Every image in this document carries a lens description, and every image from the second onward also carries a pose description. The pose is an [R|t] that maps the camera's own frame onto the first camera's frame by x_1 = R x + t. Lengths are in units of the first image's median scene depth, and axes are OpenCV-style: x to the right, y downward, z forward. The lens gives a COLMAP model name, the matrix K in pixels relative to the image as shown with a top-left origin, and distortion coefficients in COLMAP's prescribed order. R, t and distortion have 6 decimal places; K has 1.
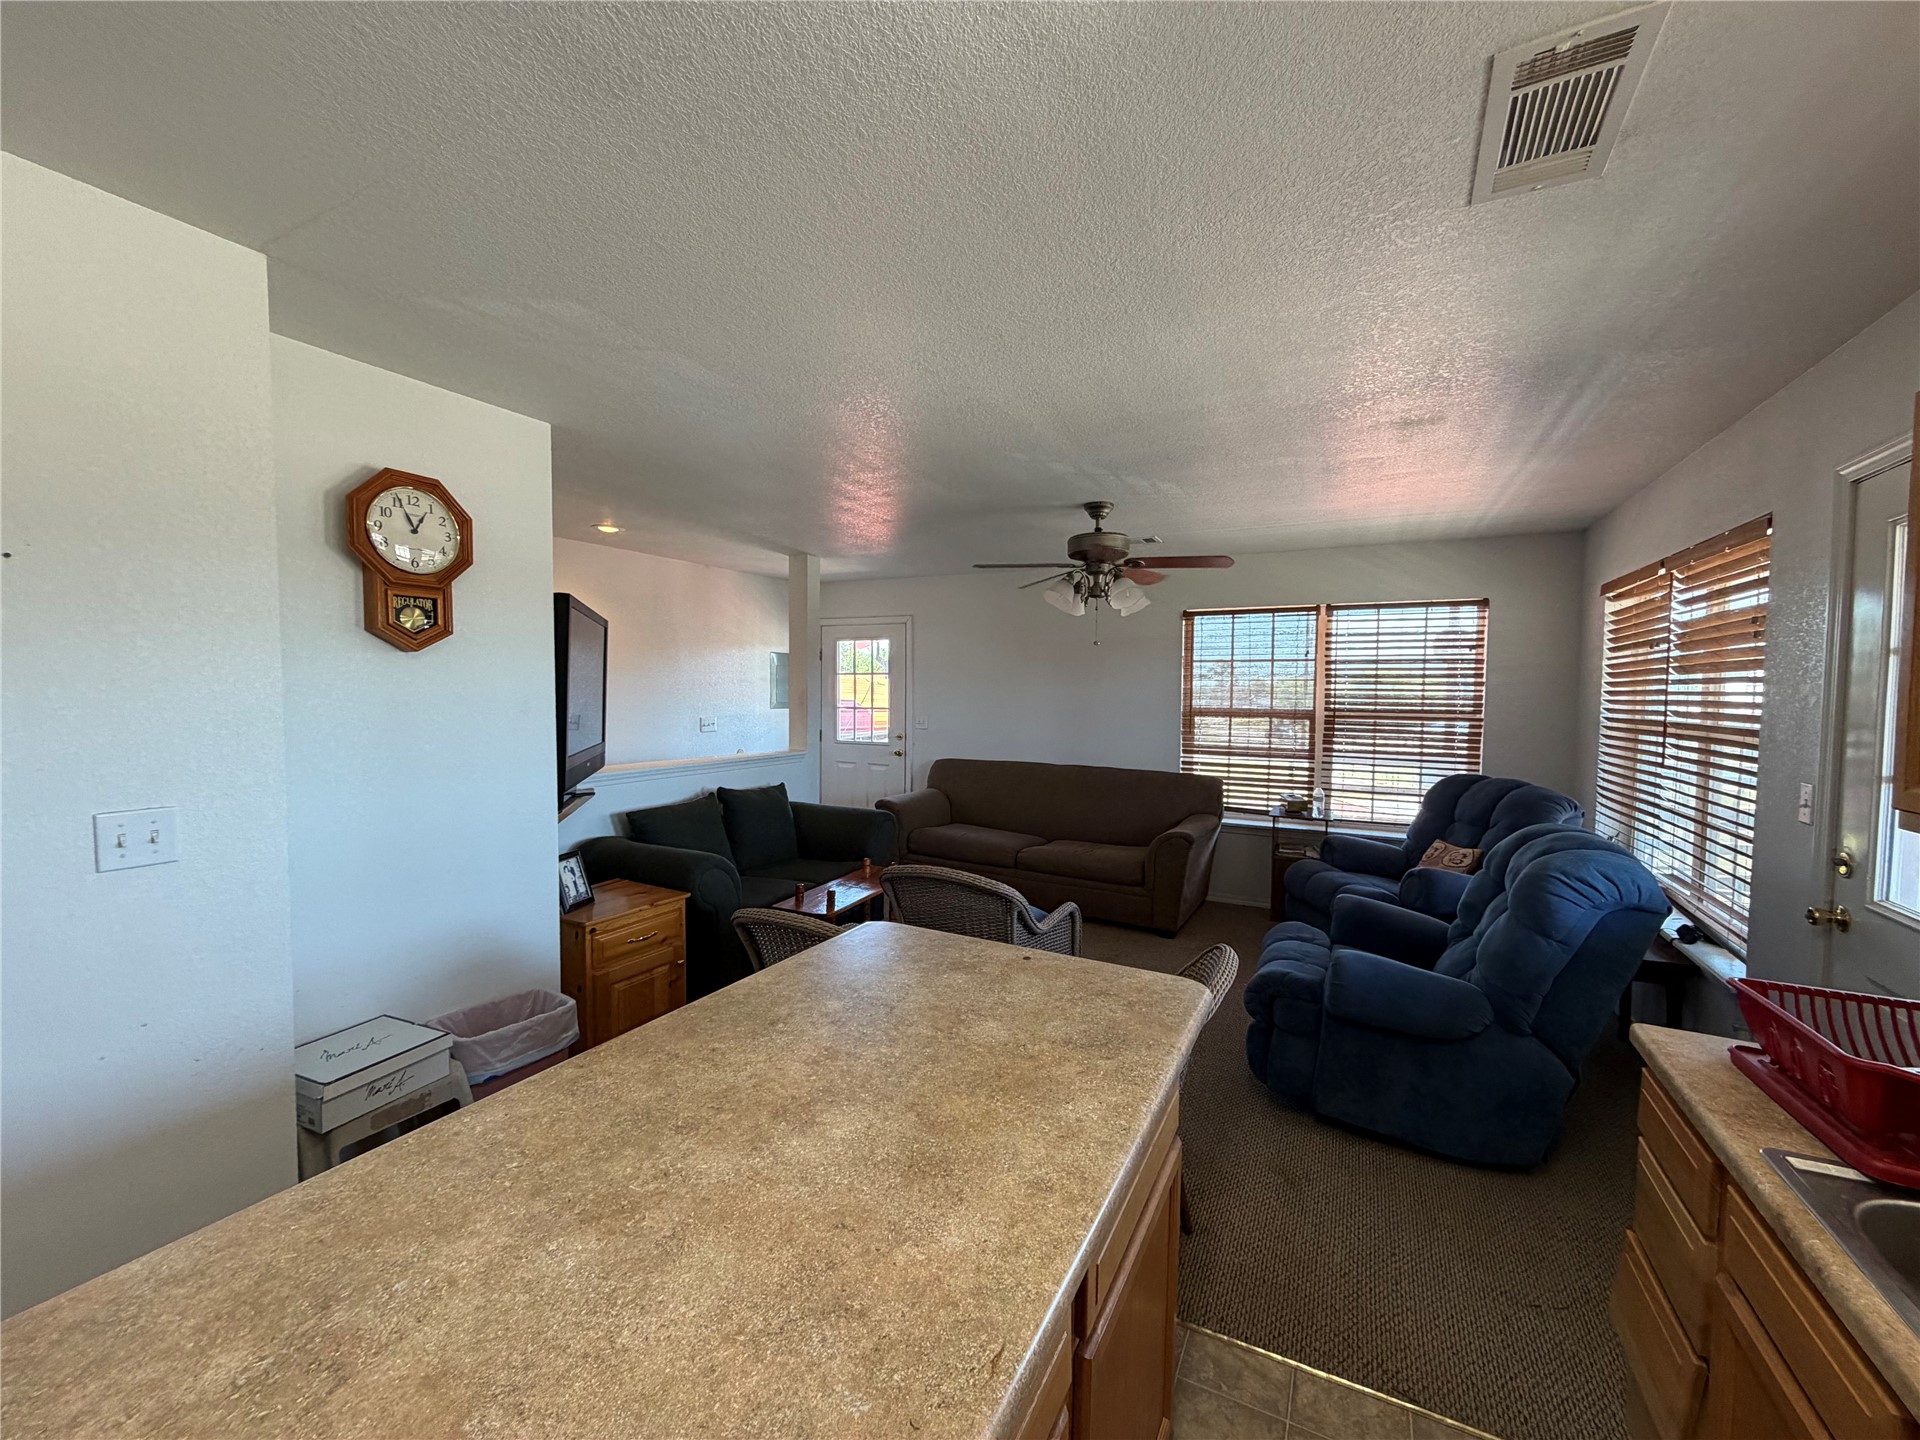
lens RADIAL K [[759.7, 0, 958.1], [0, 759.7, 726.7], [0, 0, 1]] dist [0.003189, -0.001089]
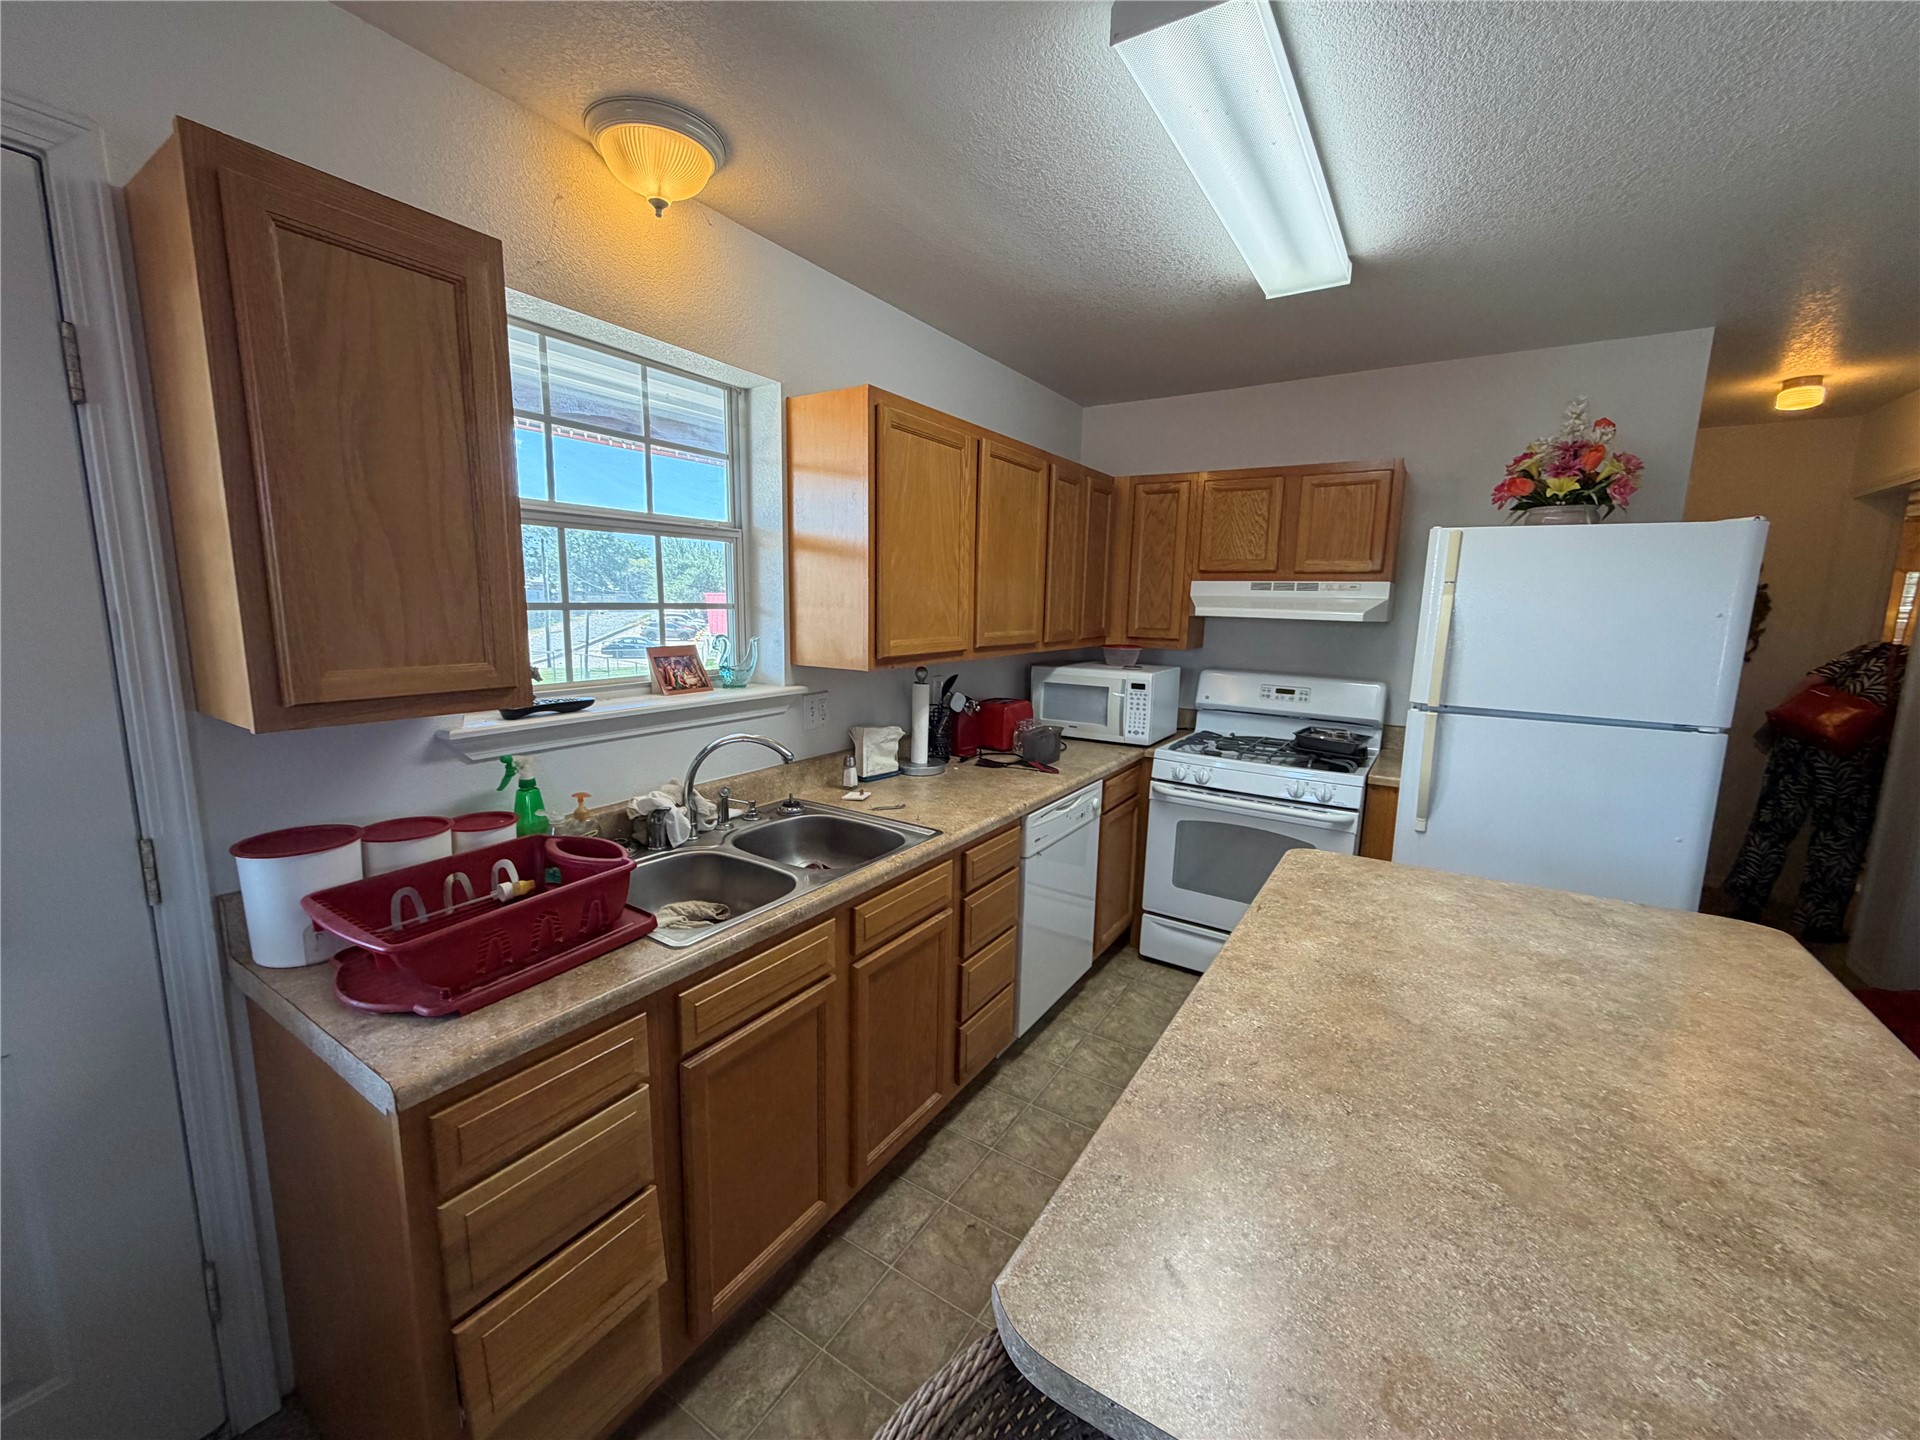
lens RADIAL K [[759.7, 0, 957.0], [0, 759.7, 714.3], [0, 0, 1]] dist [0.003189, -0.001089]
pose [[-0.995768, -0.039679, 0.082898, 0.487351], [-0.022201, 0.979138, 0.201981, -0.079532], [-0.089183, 0.199285, -0.975875, 2.003462]]
